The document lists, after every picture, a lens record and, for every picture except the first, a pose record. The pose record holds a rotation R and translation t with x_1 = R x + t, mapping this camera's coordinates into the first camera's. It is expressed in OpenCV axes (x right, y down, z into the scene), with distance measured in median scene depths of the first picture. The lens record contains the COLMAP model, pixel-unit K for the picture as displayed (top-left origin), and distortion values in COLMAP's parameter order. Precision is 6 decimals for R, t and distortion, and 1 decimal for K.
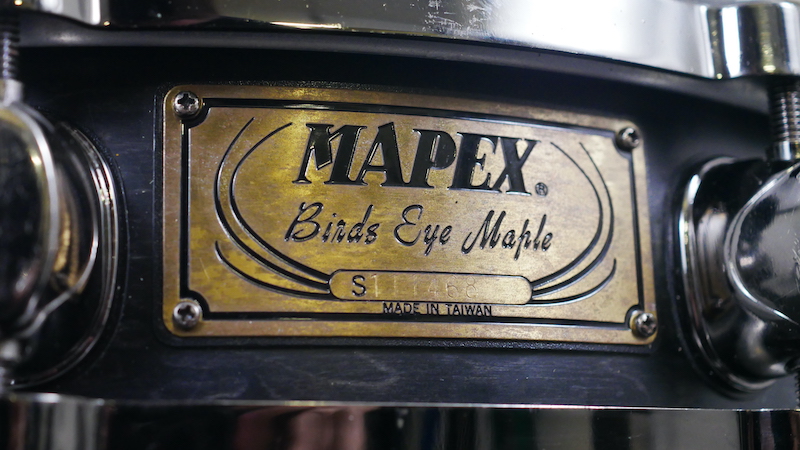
lens RADIAL K [[1408.4, 0, 400.0], [0, 1408.4, 225.0], [0, 0, 1]] dist [0.042990, 0.143648]
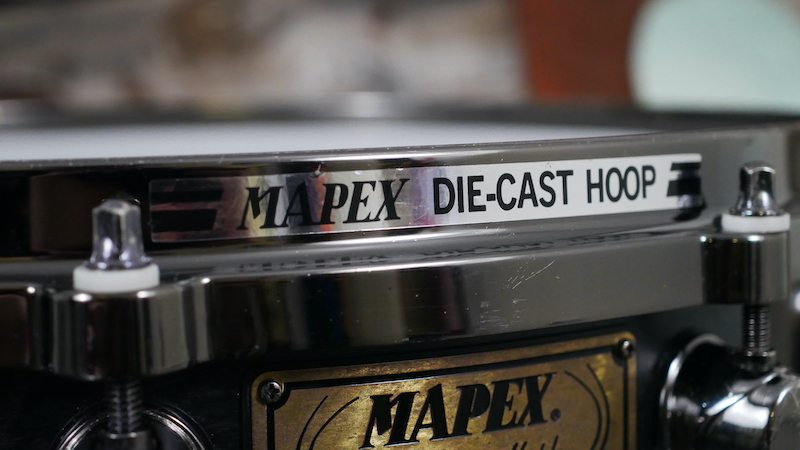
lens RADIAL K [[1408.4, 0, 400.0], [0, 1408.4, 225.0], [0, 0, 1]] dist [0.042990, 0.143648]
pose [[0.993288, 0.006338, 0.115495, -0.174303], [-0.041904, 0.950389, 0.308229, -0.557503], [-0.107812, -0.310999, 0.944275, -0.063188]]
